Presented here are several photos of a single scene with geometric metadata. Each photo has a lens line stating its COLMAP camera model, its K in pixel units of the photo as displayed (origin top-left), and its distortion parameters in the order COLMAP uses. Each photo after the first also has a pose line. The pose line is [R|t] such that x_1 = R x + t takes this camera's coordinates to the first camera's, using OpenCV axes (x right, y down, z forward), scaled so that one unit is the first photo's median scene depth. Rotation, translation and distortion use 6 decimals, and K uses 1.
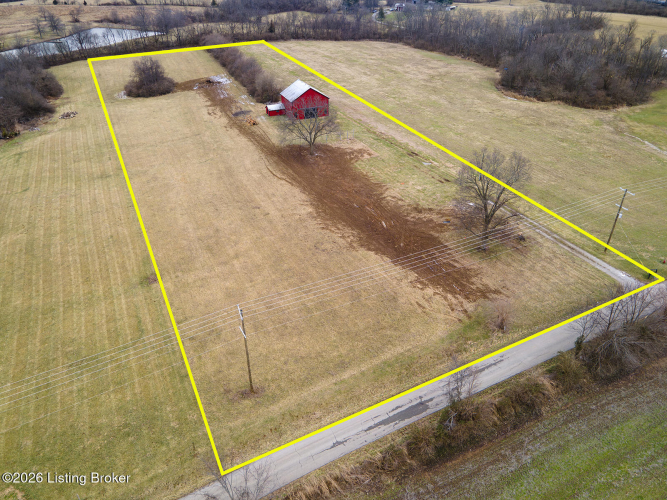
lens RADIAL K [[486.5, 0, 329.8], [0, 486.5, 245.8], [0, 0, 1]] dist [0.037386, 0.023881]
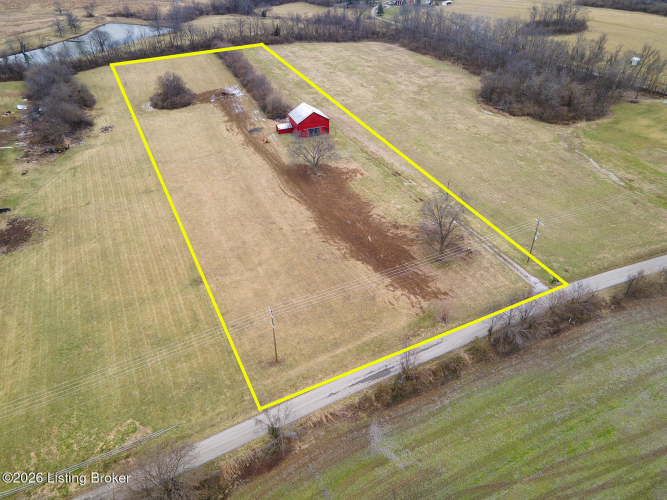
lens RADIAL K [[486.5, 0, 329.5], [0, 486.5, 246.5], [0, 0, 1]] dist [0.037386, 0.023881]
pose [[0.999985, 0.000982, -0.005342, 0.008652], [-0.000691, 0.998536, 0.054094, -0.091402], [0.005387, -0.054090, 0.998522, -0.317182]]
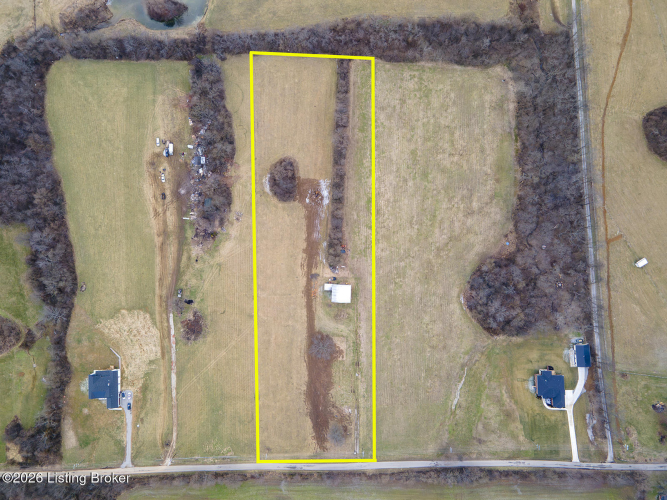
lens RADIAL K [[486.5, 0, 338.2], [0, 486.5, 252.0], [0, 0, 1]] dist [0.037386, 0.023881]
pose [[0.913306, 0.407119, -0.011192, -0.180166], [-0.207804, 0.489455, 0.846907, -3.437983], [0.350270, -0.771160, 0.531624, 0.049205]]
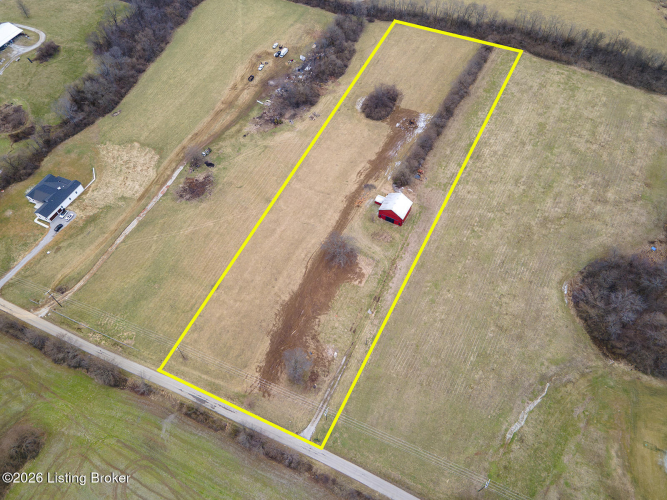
lens RADIAL K [[486.5, 0, 328.7], [0, 486.5, 249.1], [0, 0, 1]] dist [0.037386, 0.023881]
pose [[0.639320, 0.630337, -0.440391, 0.886352], [-0.392253, 0.759947, 0.518284, -1.434279], [0.661368, -0.158605, 0.733101, -0.389820]]
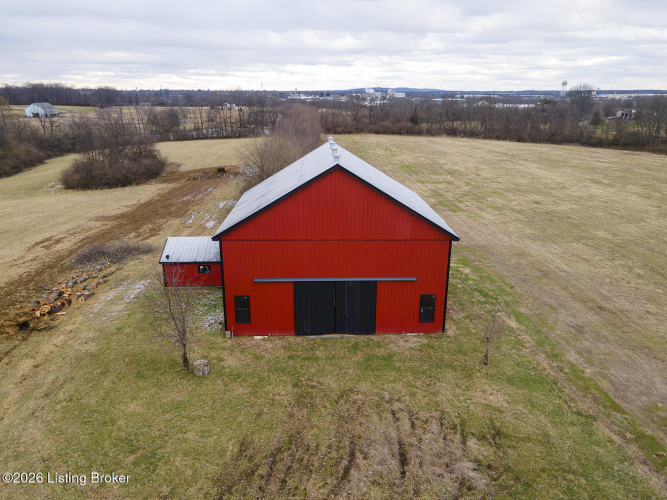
lens RADIAL K [[486.5, 0, 331.9], [0, 486.5, 249.8], [0, 0, 1]] dist [0.037386, 0.023881]
pose [[0.939024, 0.118066, -0.322947, 0.021326], [-0.190312, 0.960686, -0.202148, -0.404379], [0.286383, 0.251282, 0.924577, 1.316431]]
